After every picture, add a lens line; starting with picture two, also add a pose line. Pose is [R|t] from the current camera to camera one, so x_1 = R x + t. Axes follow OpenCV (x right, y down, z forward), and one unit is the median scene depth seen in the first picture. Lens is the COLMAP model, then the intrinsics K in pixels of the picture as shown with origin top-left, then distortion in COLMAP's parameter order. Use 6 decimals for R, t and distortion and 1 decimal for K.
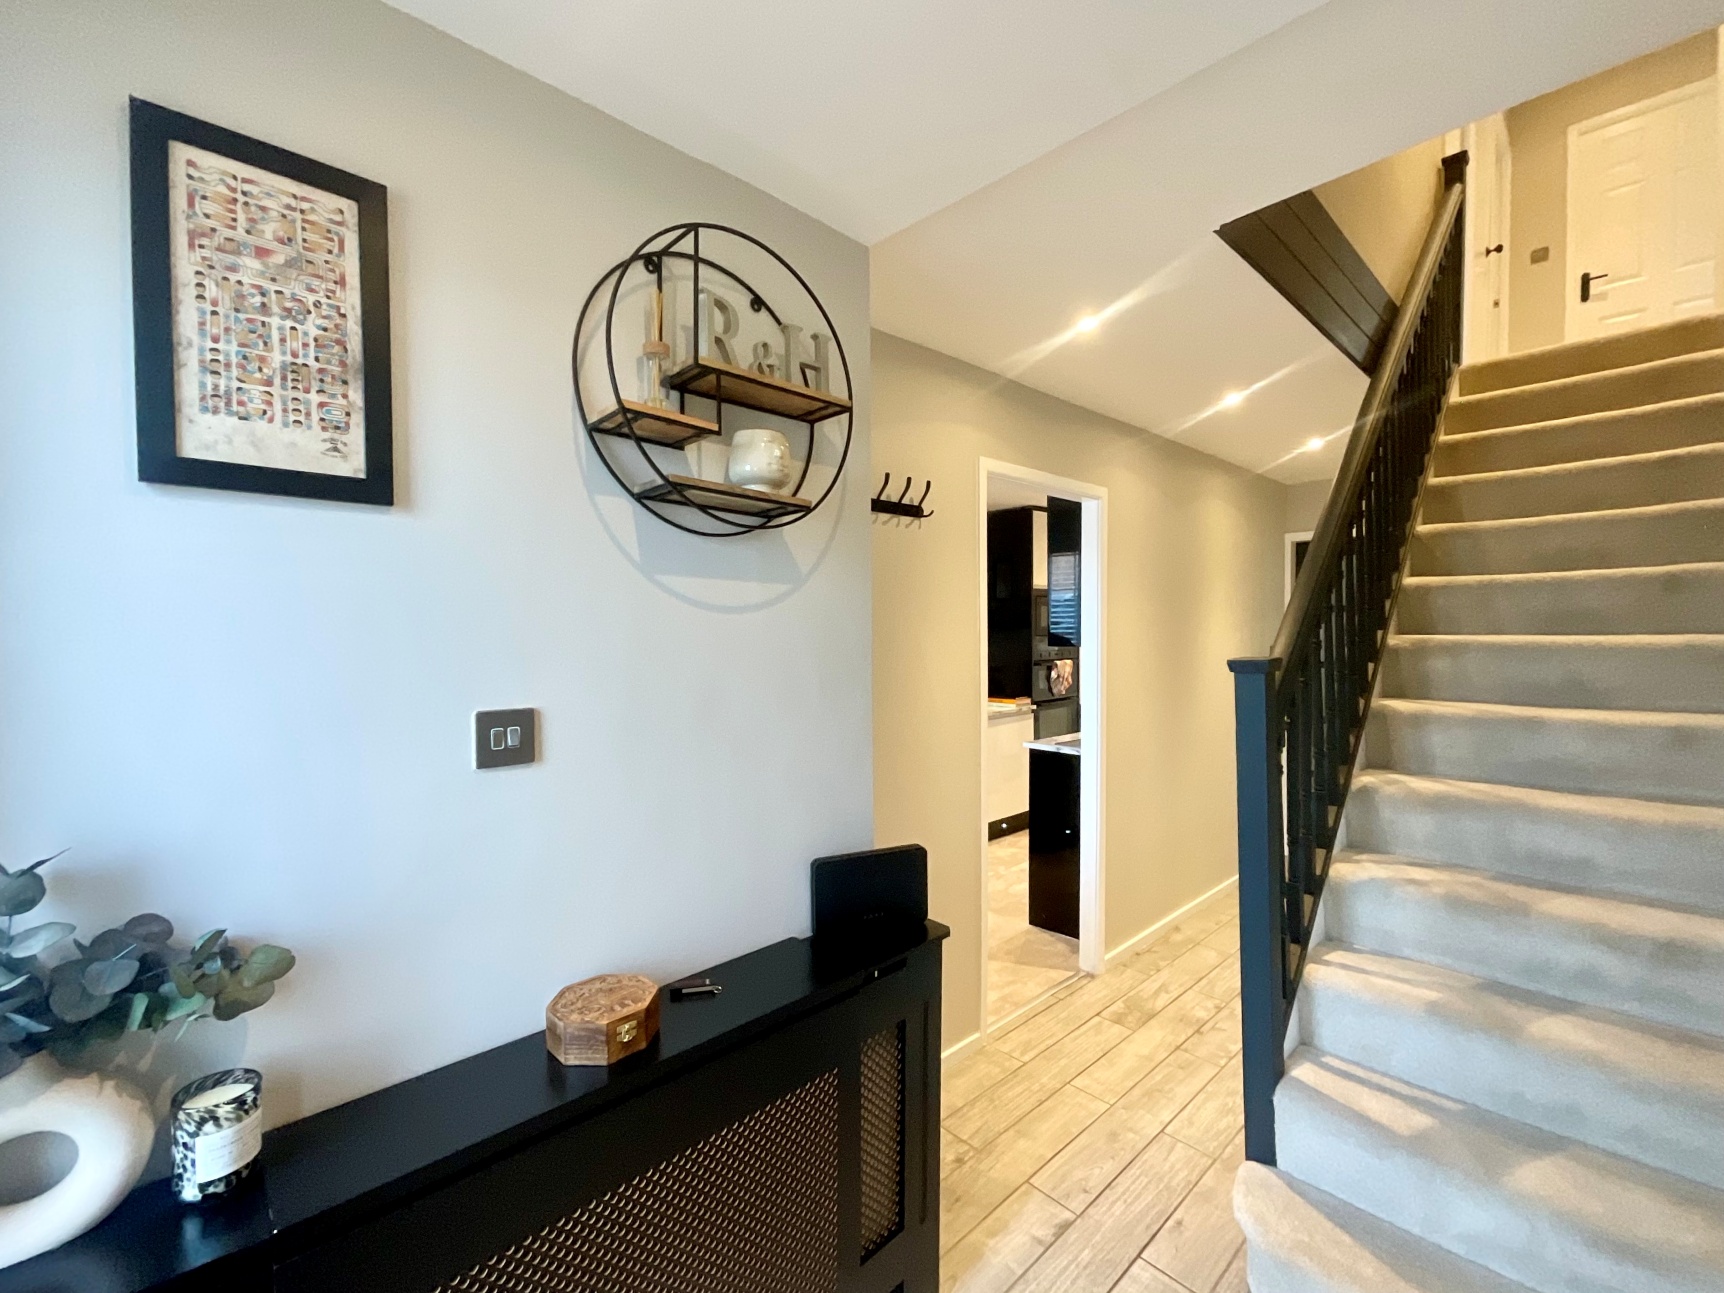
lens RADIAL K [[696.6, 0, 850.8], [0, 696.6, 650.1], [0, 0, 1]] dist [-0.002396, 0.004038]
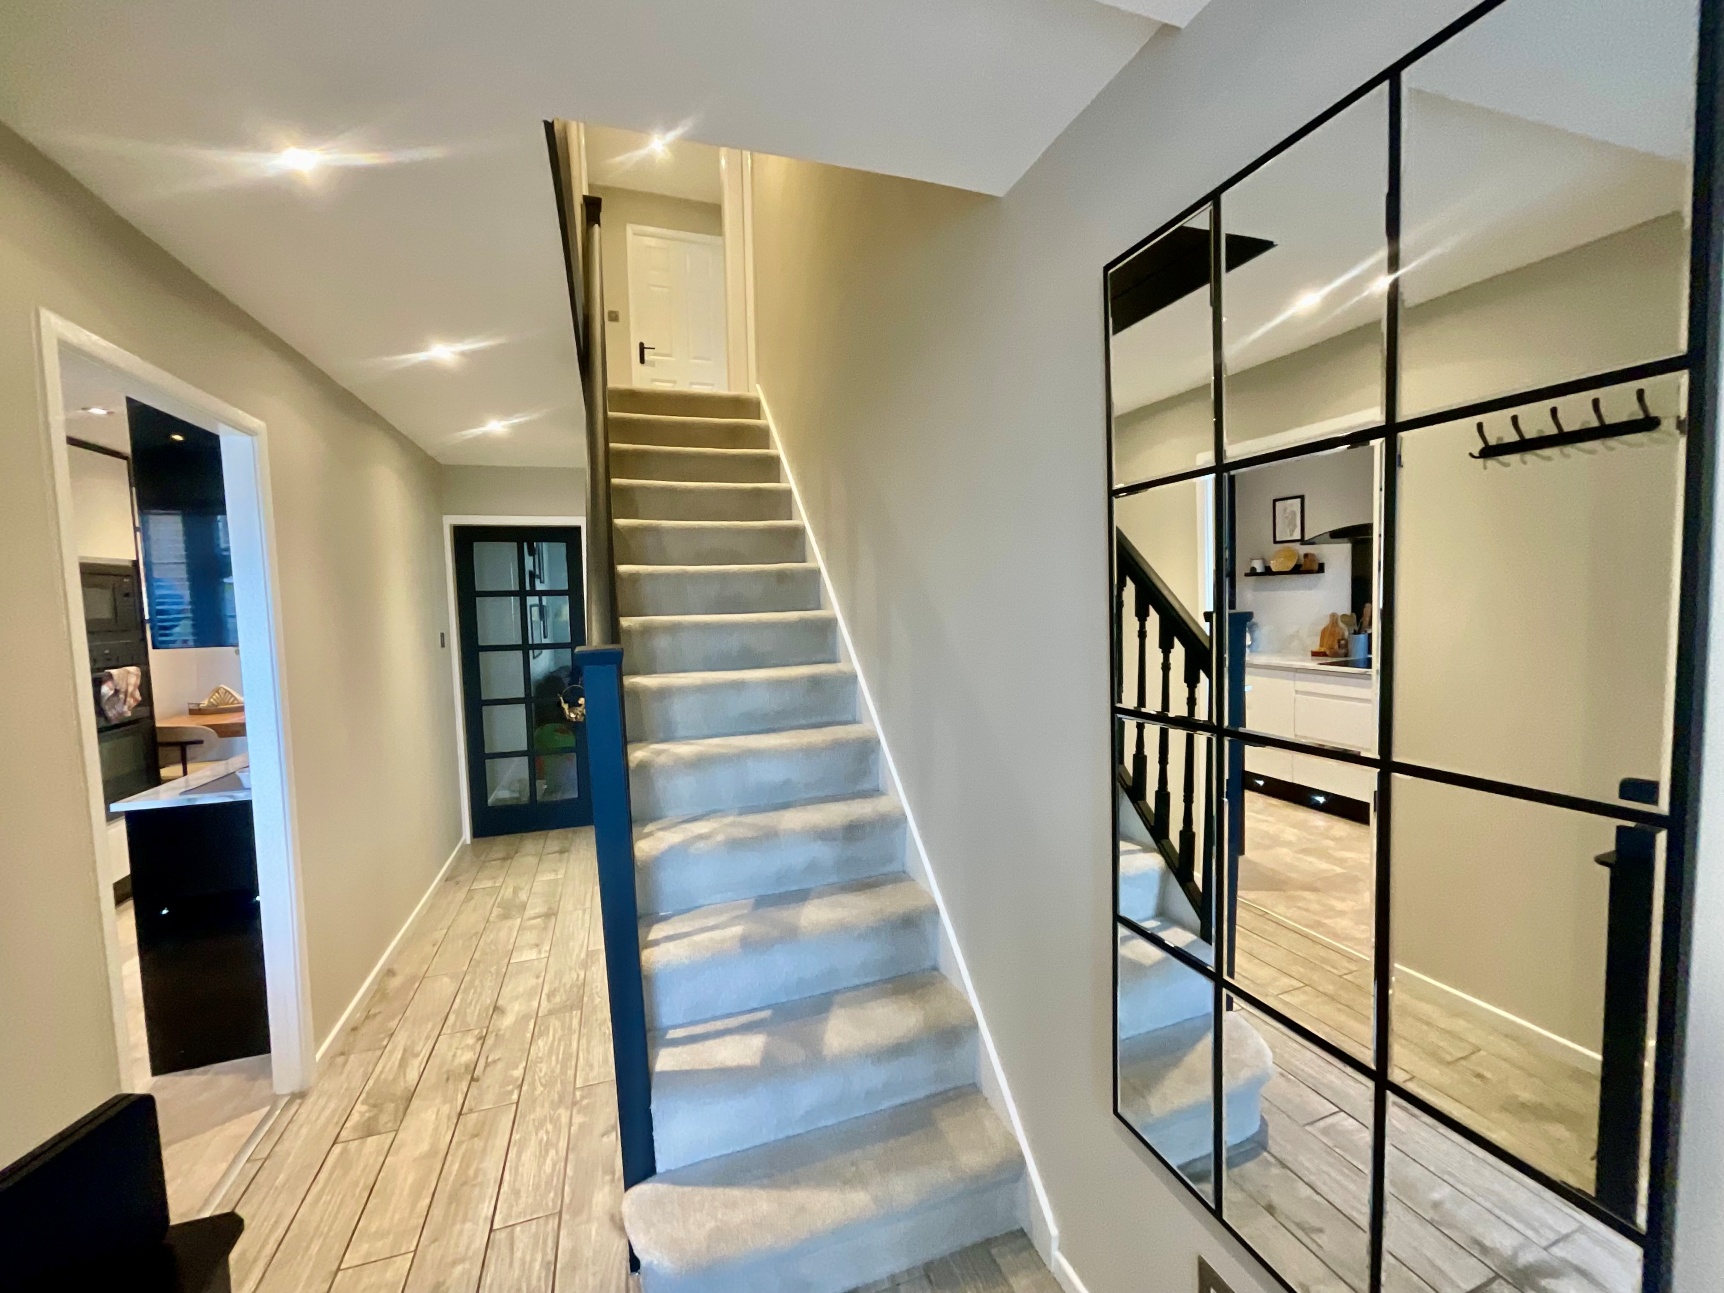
lens RADIAL K [[696.6, 0, 850.8], [0, 696.6, 650.1], [0, 0, 1]] dist [-0.002396, 0.004038]
pose [[0.414214, -0.069658, 0.907510, -0.079522], [0.050139, 0.997299, 0.053665, -0.014345], [-0.908798, 0.023273, 0.416588, 0.267667]]
